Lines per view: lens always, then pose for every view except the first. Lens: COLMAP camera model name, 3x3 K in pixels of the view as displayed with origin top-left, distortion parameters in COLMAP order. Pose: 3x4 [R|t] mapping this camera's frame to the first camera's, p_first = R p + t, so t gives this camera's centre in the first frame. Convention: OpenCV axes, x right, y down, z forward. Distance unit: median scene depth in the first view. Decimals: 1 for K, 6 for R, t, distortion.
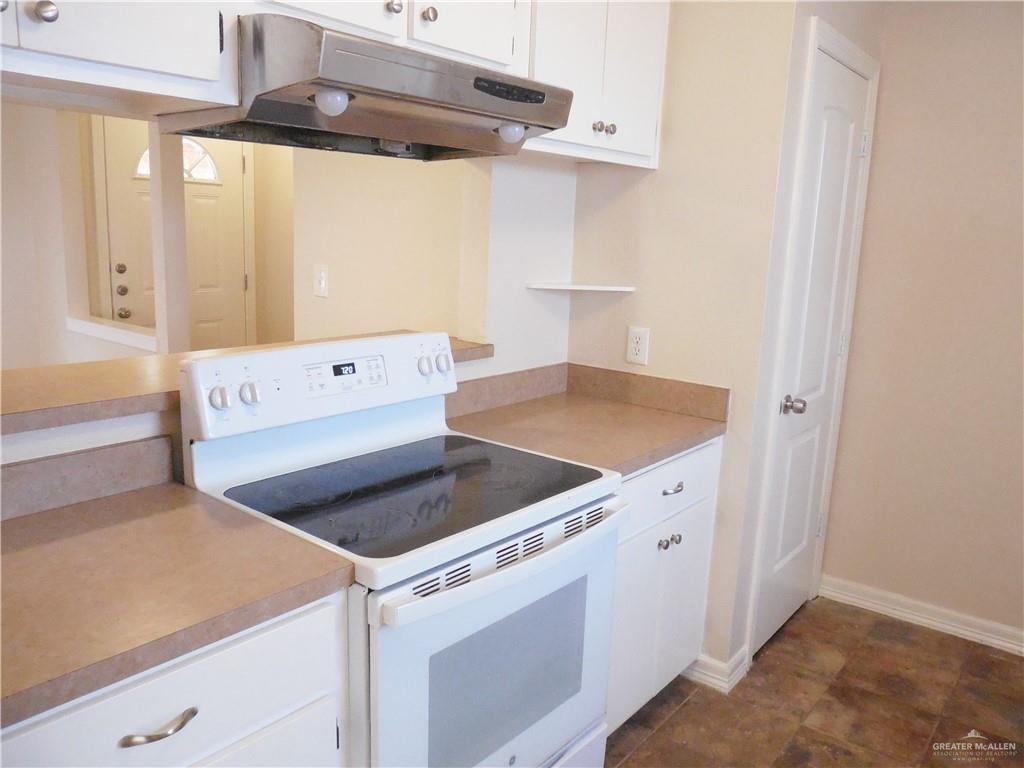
lens RADIAL K [[795.5, 0, 512.0], [0, 795.5, 384.0], [0, 0, 1]] dist [-0.081394, 0.067954]
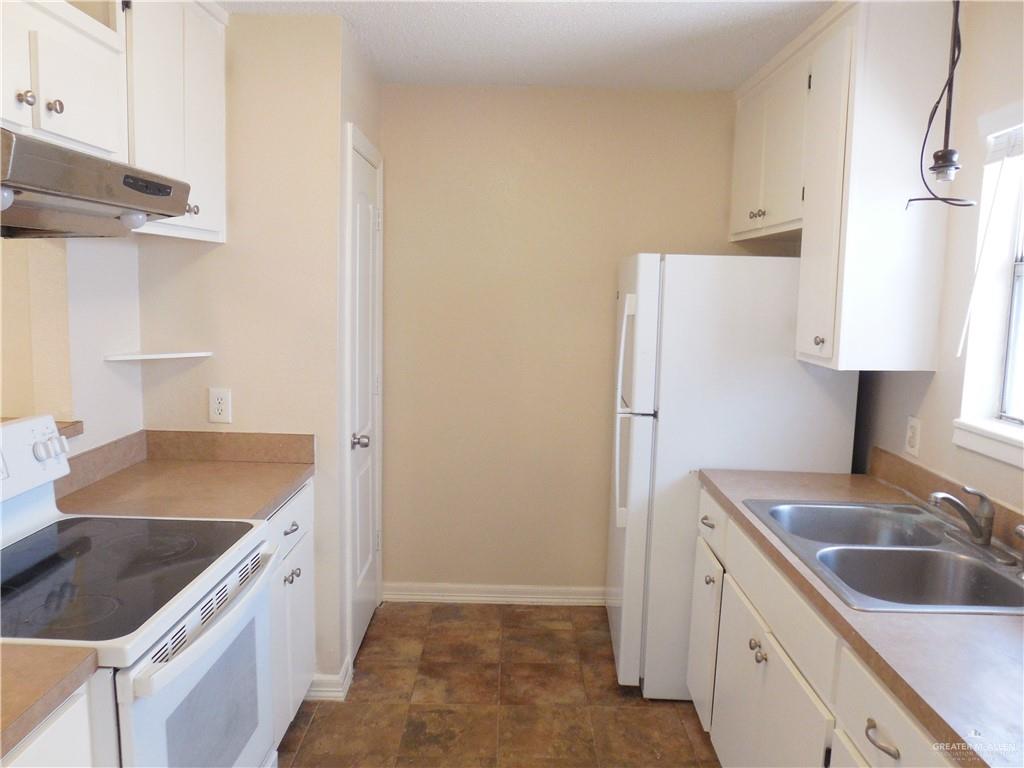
lens RADIAL K [[795.5, 0, 512.0], [0, 795.5, 384.0], [0, 0, 1]] dist [-0.081394, 0.067954]
pose [[0.780526, -0.094783, 0.617896, -0.197496], [0.126961, 0.991874, -0.008228, -0.019917], [-0.612095, 0.084870, 0.786217, -0.082617]]
